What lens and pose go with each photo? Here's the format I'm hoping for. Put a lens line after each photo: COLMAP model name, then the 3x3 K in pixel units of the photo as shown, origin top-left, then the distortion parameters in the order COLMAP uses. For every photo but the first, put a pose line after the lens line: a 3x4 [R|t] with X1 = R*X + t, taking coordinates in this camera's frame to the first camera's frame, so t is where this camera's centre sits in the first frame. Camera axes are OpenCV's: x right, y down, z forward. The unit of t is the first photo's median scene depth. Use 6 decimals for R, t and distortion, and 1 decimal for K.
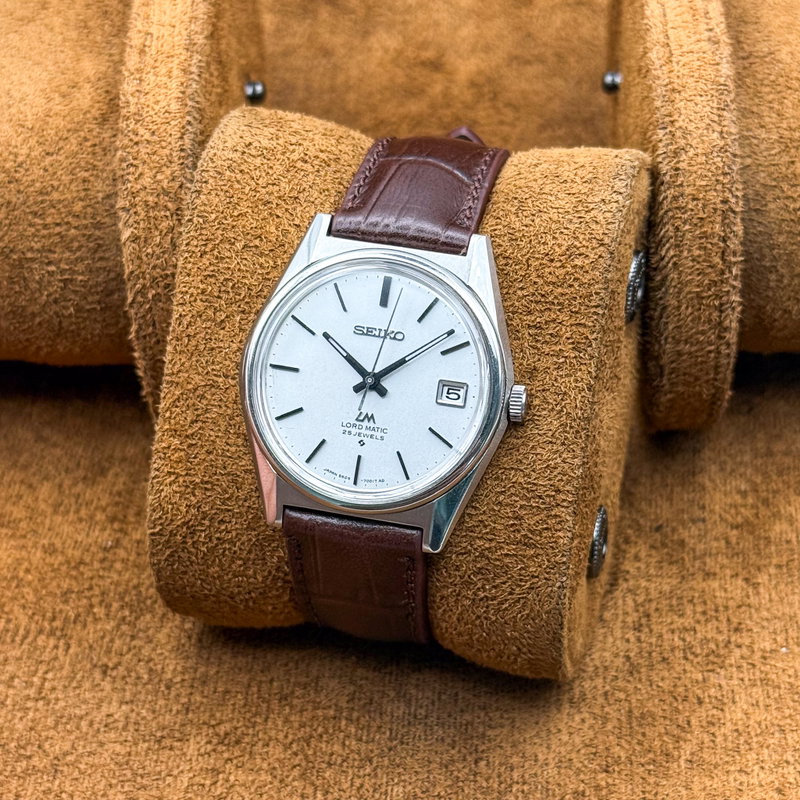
lens RADIAL K [[2016.3, 0, 387.4], [0, 2016.3, 397.9], [0, 0, 1]] dist [0.091739, -0.287755]
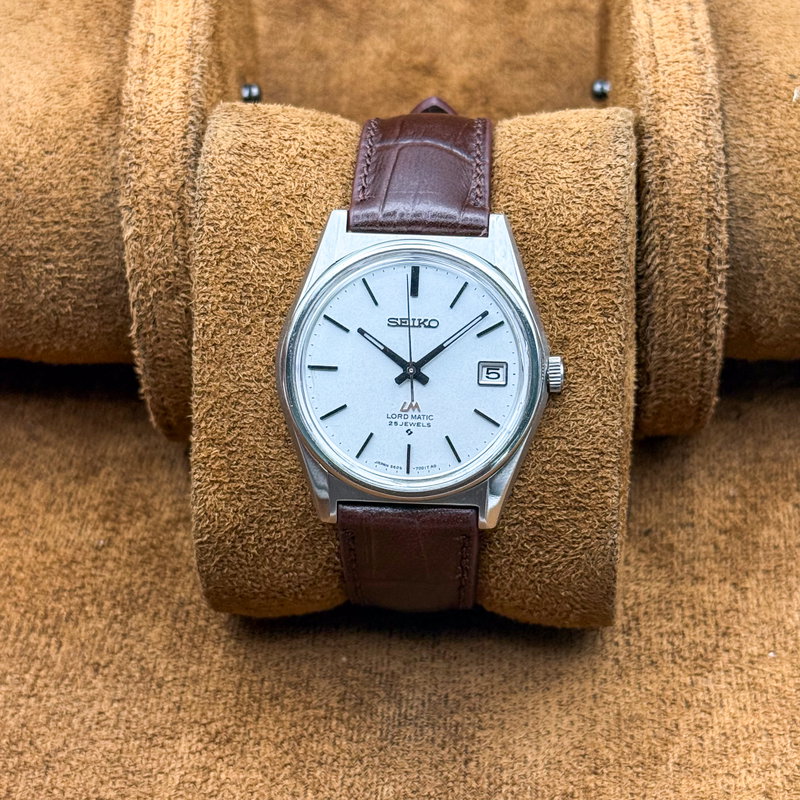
lens RADIAL K [[2016.3, 0, 387.4], [0, 2016.3, 397.9], [0, 0, 1]] dist [0.091739, -0.287755]
pose [[0.984681, -0.127457, 0.118987, -0.139740], [0.119445, 0.990210, 0.072225, -0.068248], [-0.127027, -0.056906, 0.990265, -0.006329]]
